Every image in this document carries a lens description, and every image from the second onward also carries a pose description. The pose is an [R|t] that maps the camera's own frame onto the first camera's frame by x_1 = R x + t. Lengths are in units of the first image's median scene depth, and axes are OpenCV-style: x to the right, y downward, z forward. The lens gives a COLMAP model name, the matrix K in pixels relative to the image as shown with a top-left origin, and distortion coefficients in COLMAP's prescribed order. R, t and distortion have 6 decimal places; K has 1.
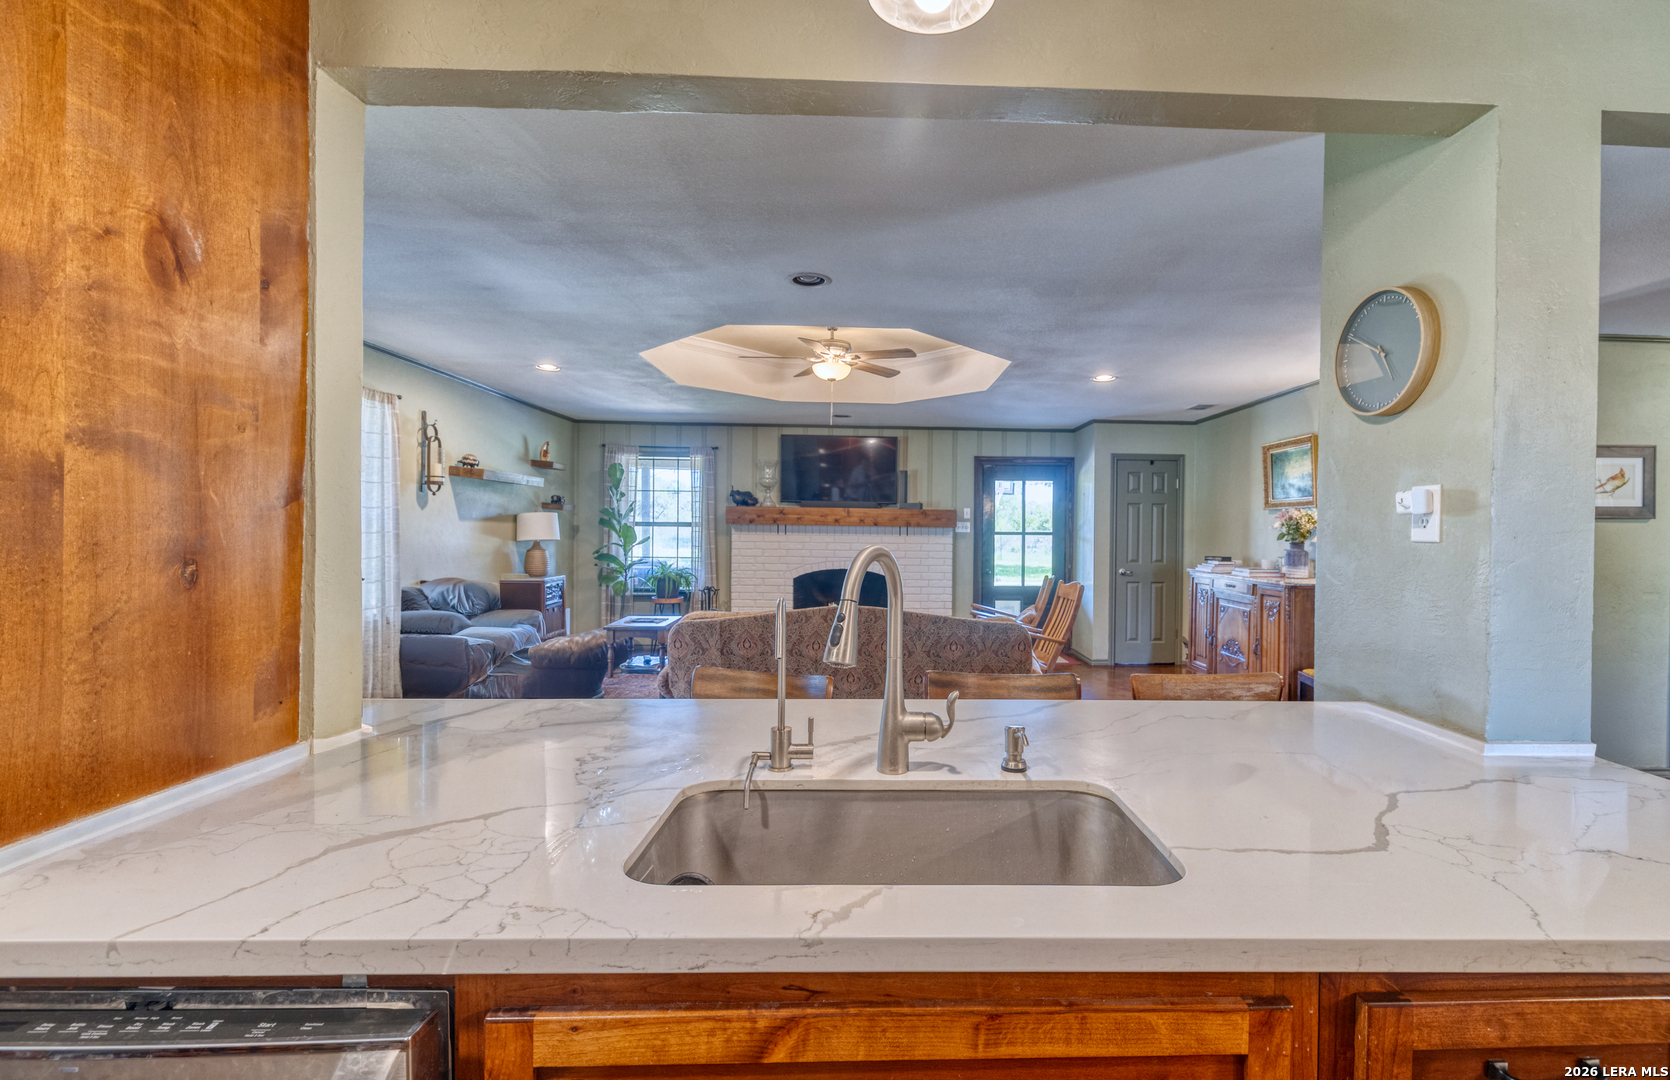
lens RADIAL K [[739.2, 0, 864.6], [0, 739.2, 542.6], [0, 0, 1]] dist [0.004636, 0.000318]
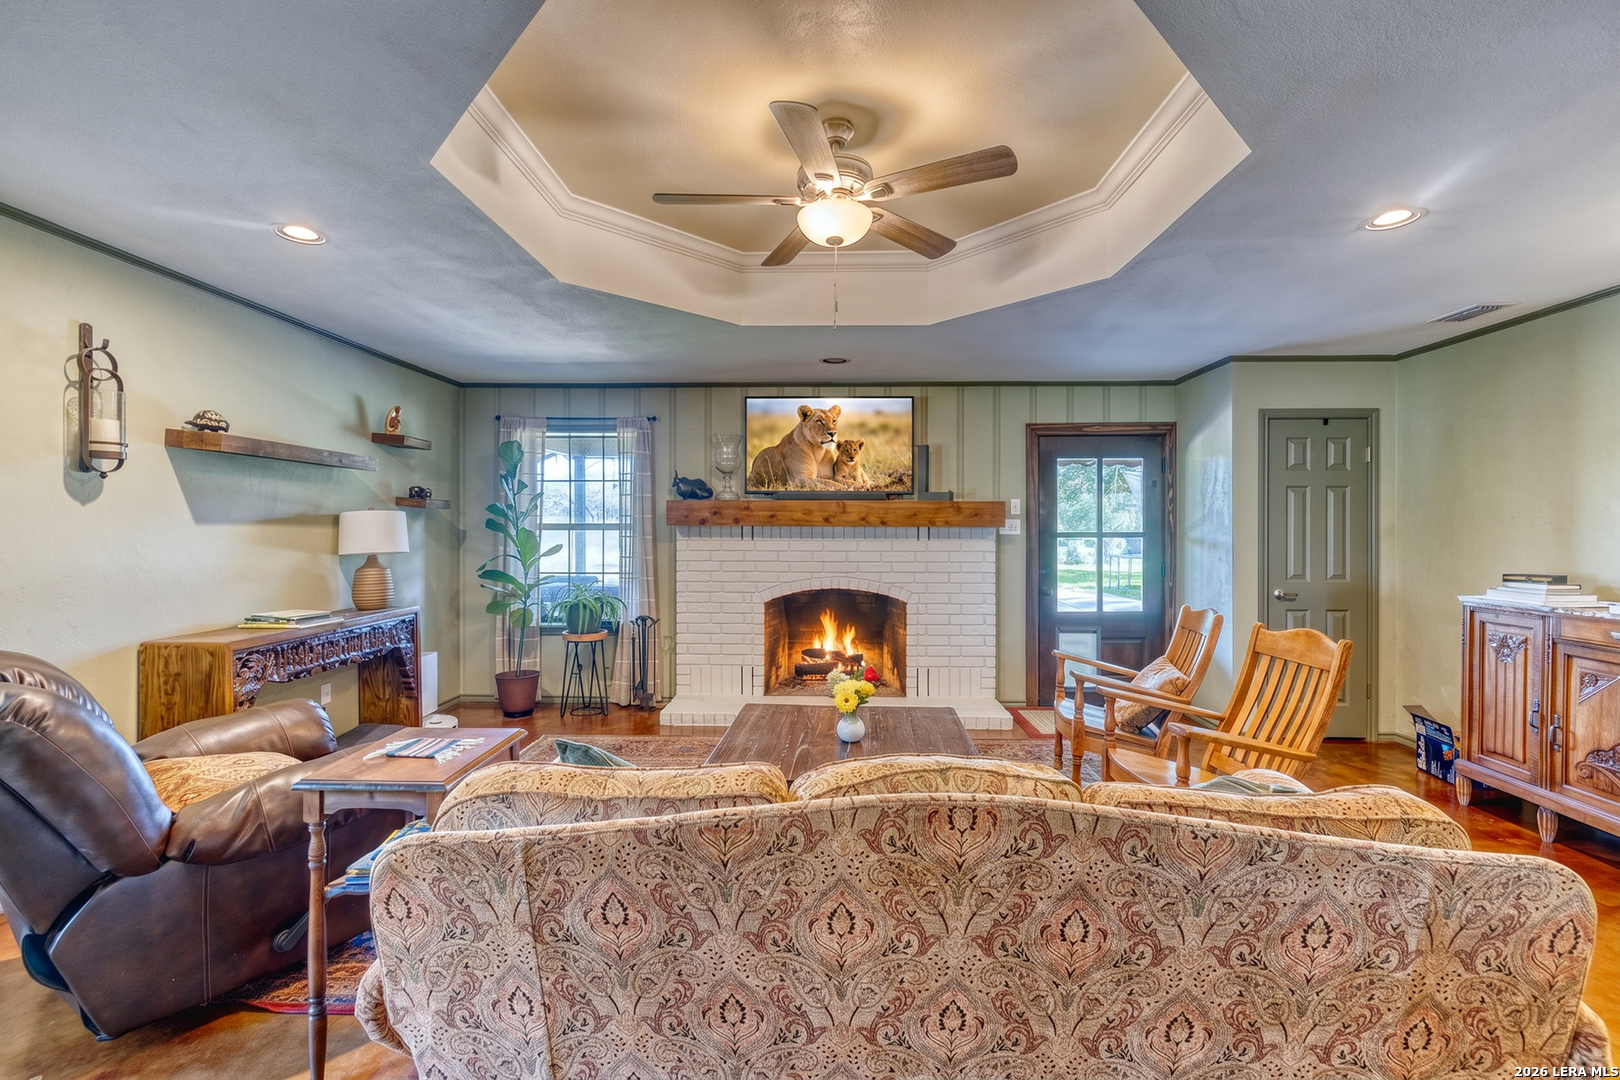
lens RADIAL K [[670.1, 0, 774.7], [0, 670.1, 537.1], [0, 0, 1]] dist [0.000216, -0.000210]
pose [[0.996708, -0.009301, -0.080542, -0.036041], [0.008618, 0.999924, -0.008821, -0.008080], [0.080618, 0.008098, 0.996712, 0.379103]]
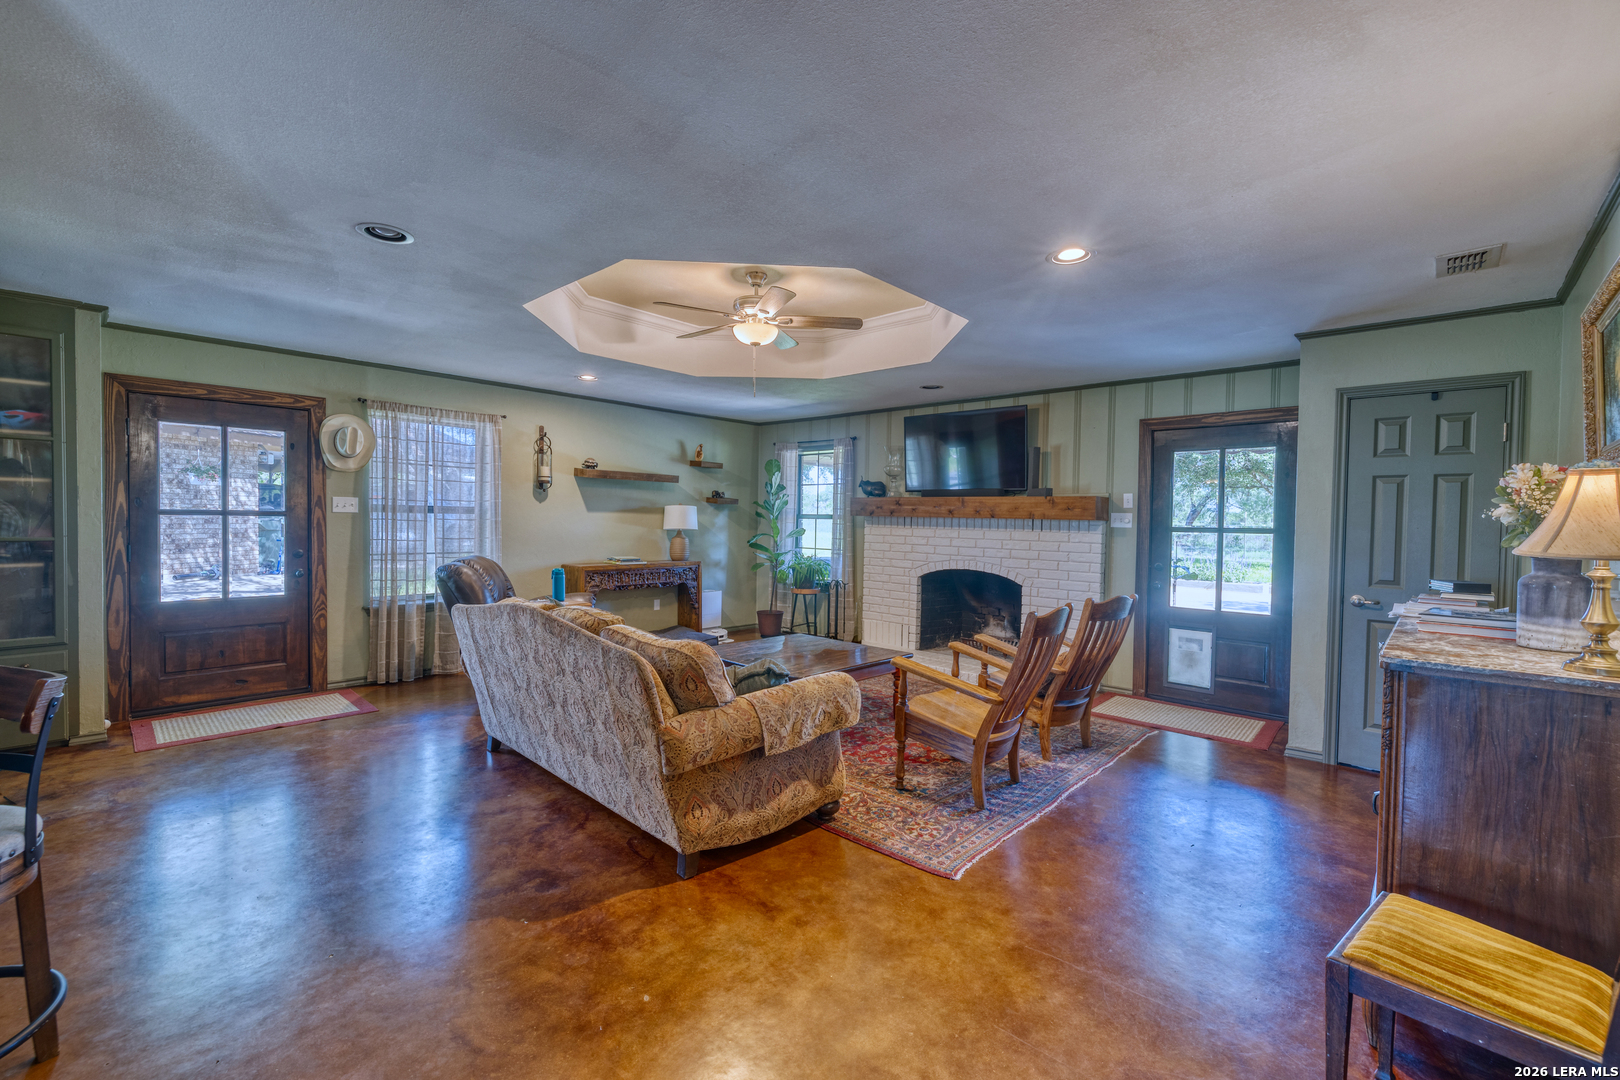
lens RADIAL K [[670.1, 0, 842.9], [0, 670.1, 539.8], [0, 0, 1]] dist [0.000216, -0.000210]
pose [[0.719938, 0.022118, -0.693685, 0.406219], [-0.023131, 0.999701, 0.007869, -0.001025], [0.693652, 0.010380, 0.720235, 0.363369]]
